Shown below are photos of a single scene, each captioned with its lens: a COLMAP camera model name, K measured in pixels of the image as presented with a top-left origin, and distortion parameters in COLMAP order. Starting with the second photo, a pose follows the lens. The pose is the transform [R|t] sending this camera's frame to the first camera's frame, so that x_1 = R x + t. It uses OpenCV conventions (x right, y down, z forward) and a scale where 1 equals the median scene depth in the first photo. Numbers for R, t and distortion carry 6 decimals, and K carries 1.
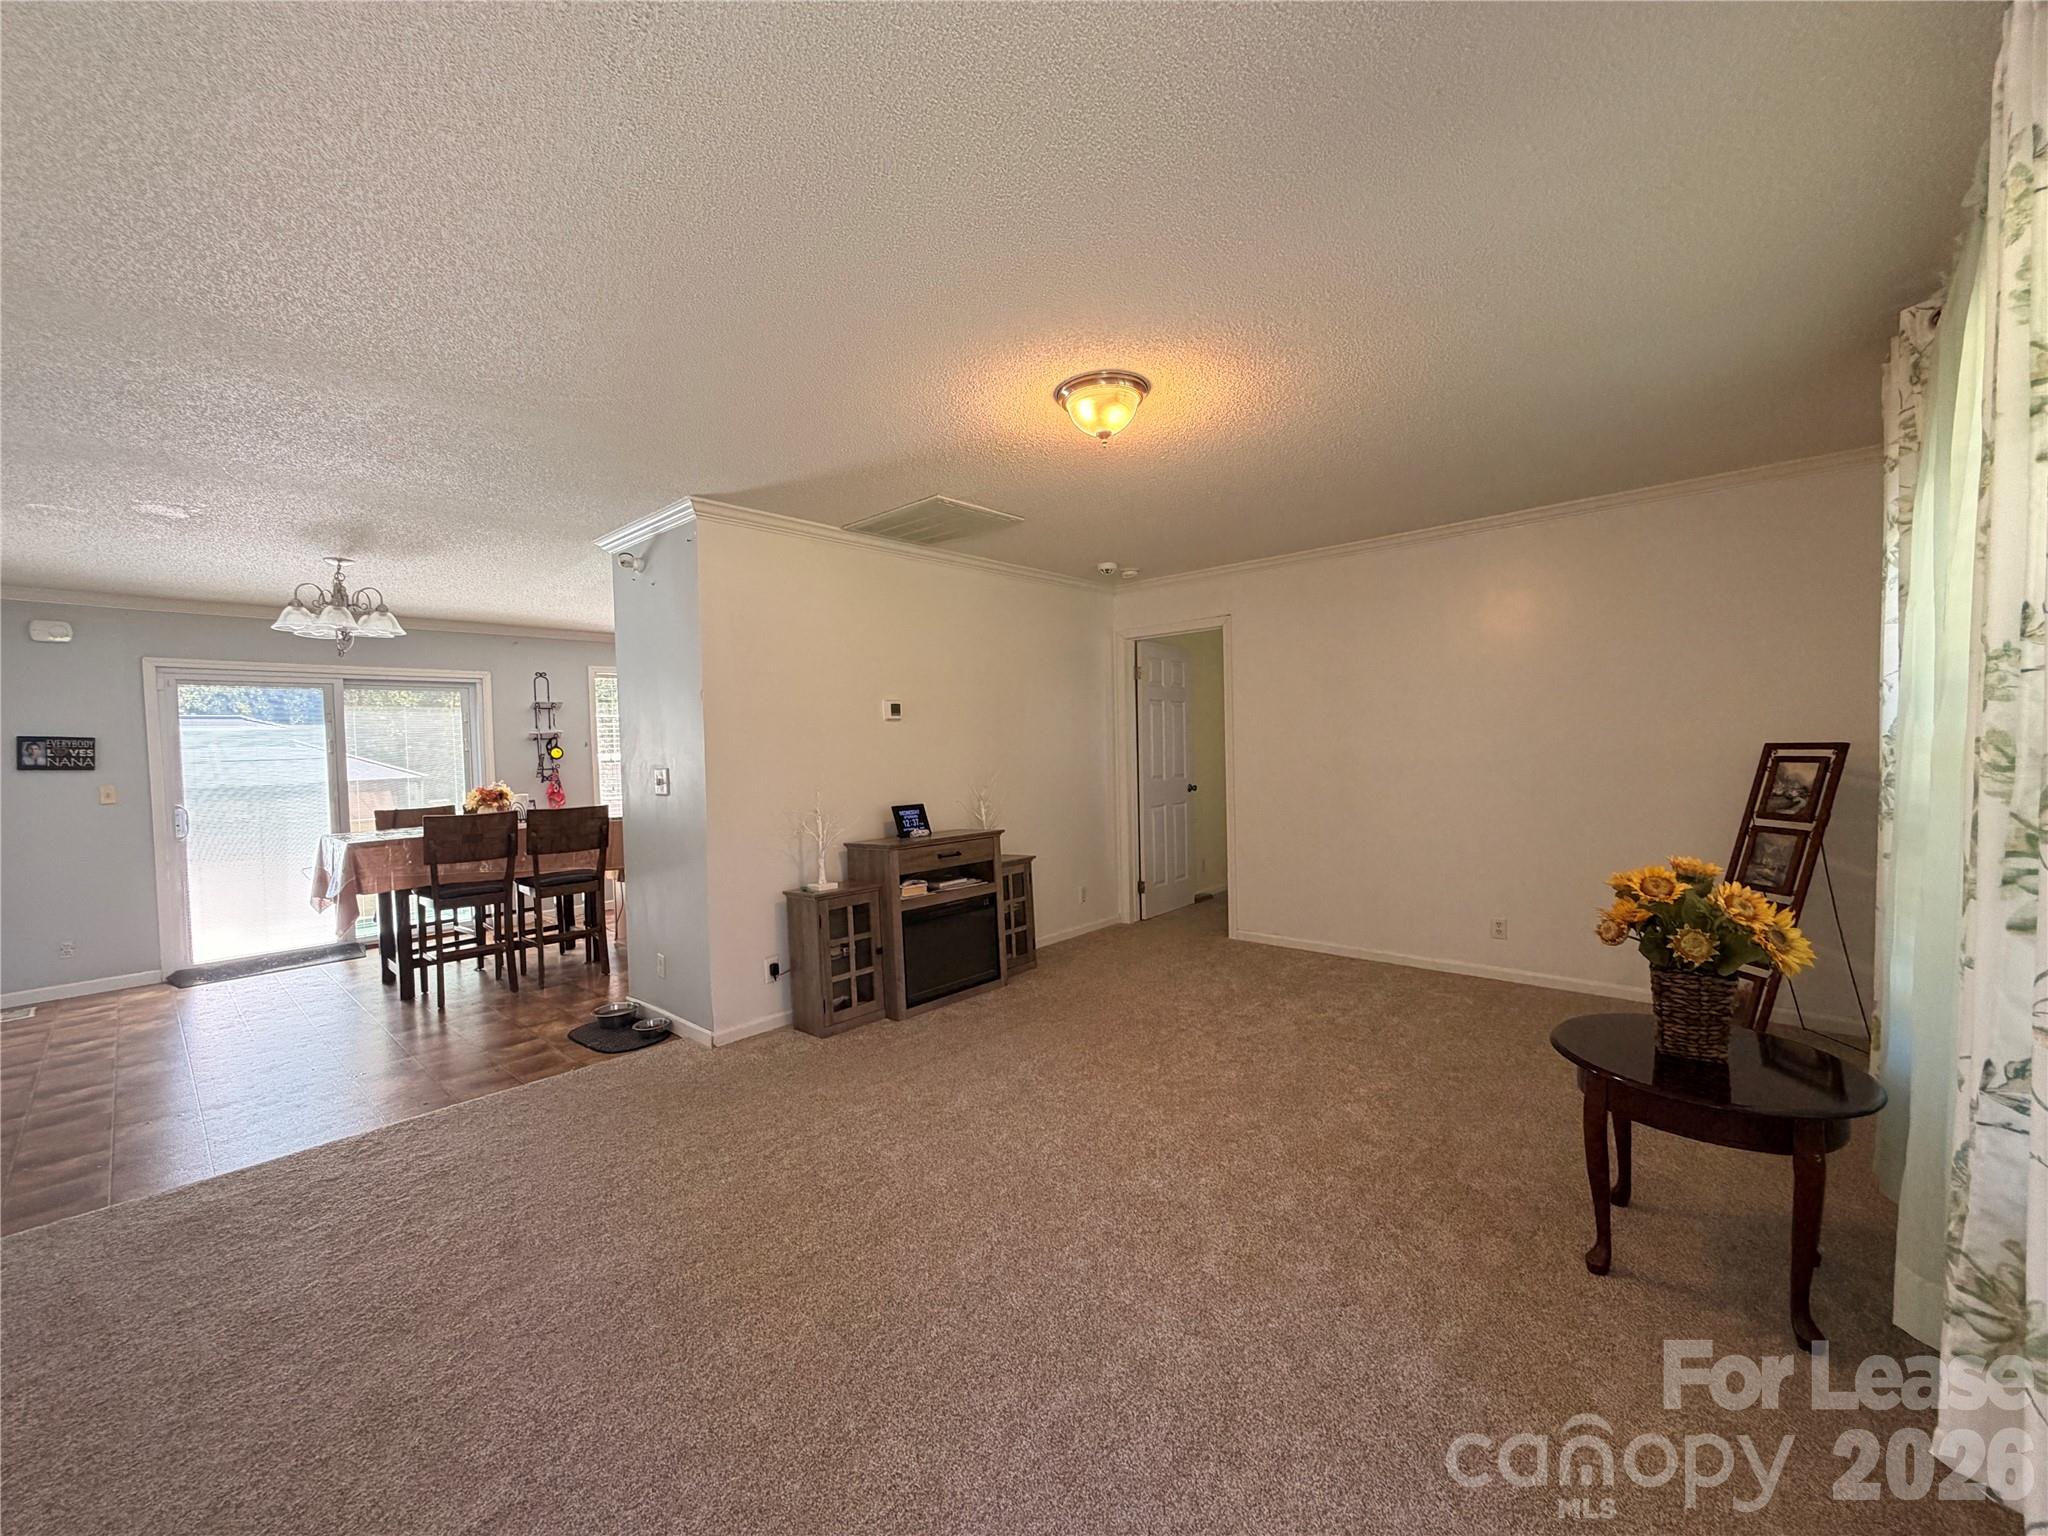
lens RADIAL K [[828.4, 0, 1023.7], [0, 828.4, 775.1], [0, 0, 1]] dist [0.002828, -0.000180]
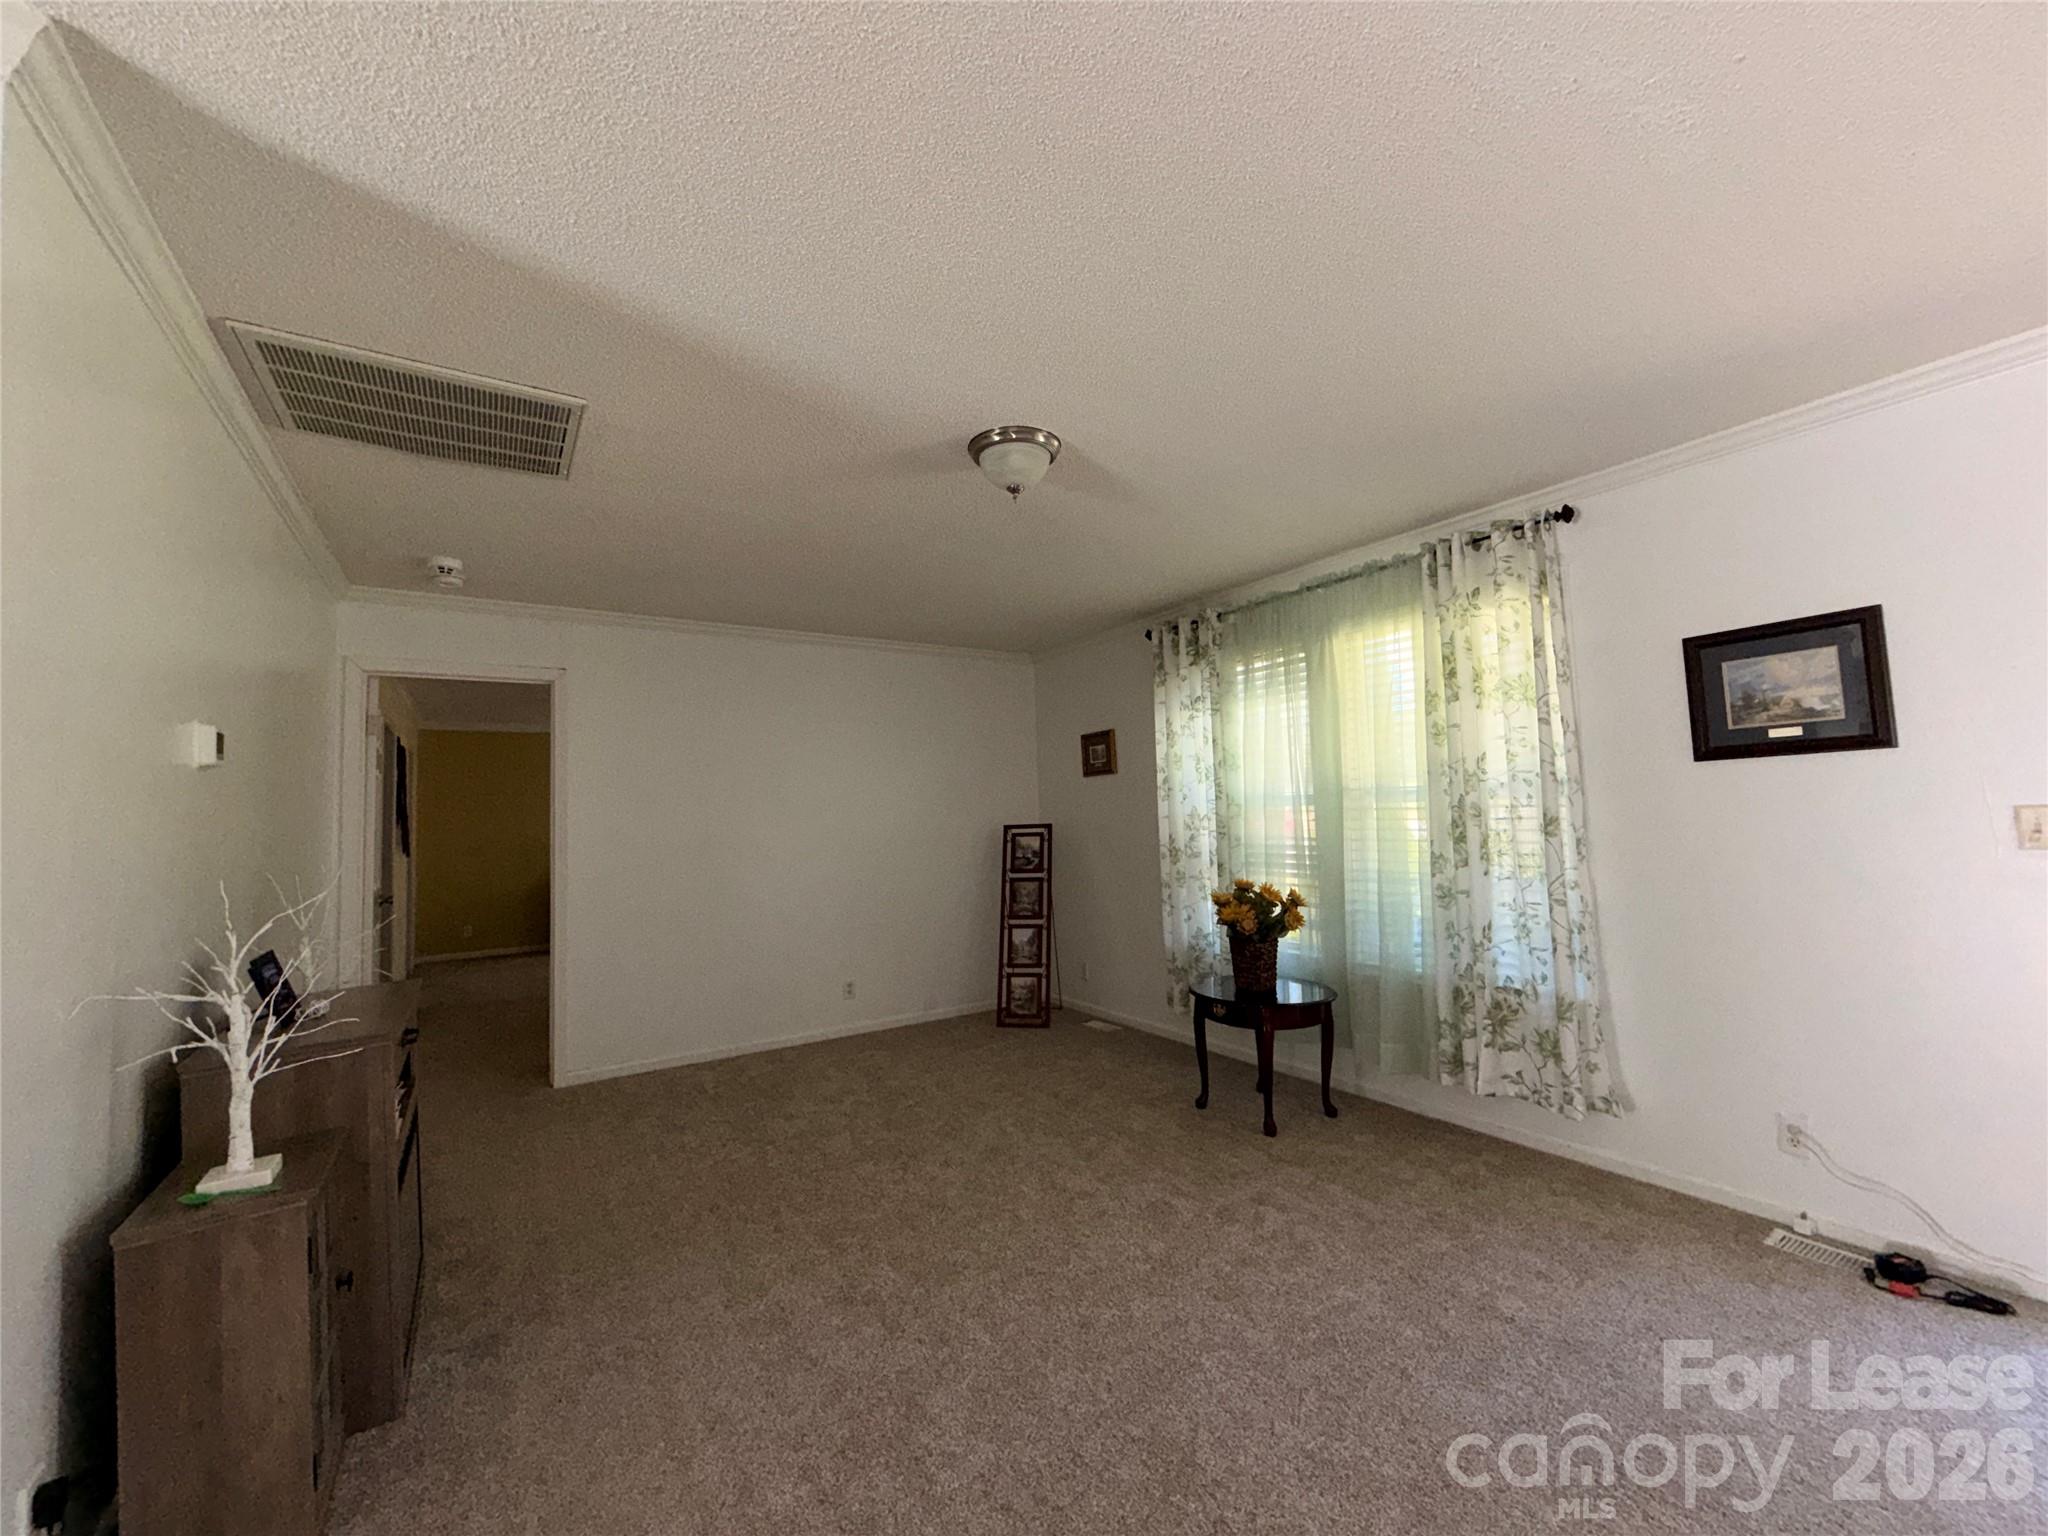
lens RADIAL K [[828.4, 0, 1025.1], [0, 828.4, 772.2], [0, 0, 1]] dist [0.002828, -0.000180]
pose [[0.257515, 0.063502, 0.964185, -0.605256], [0.054578, 0.995289, -0.080127, -0.009986], [-0.964732, 0.073257, 0.252836, 0.569239]]
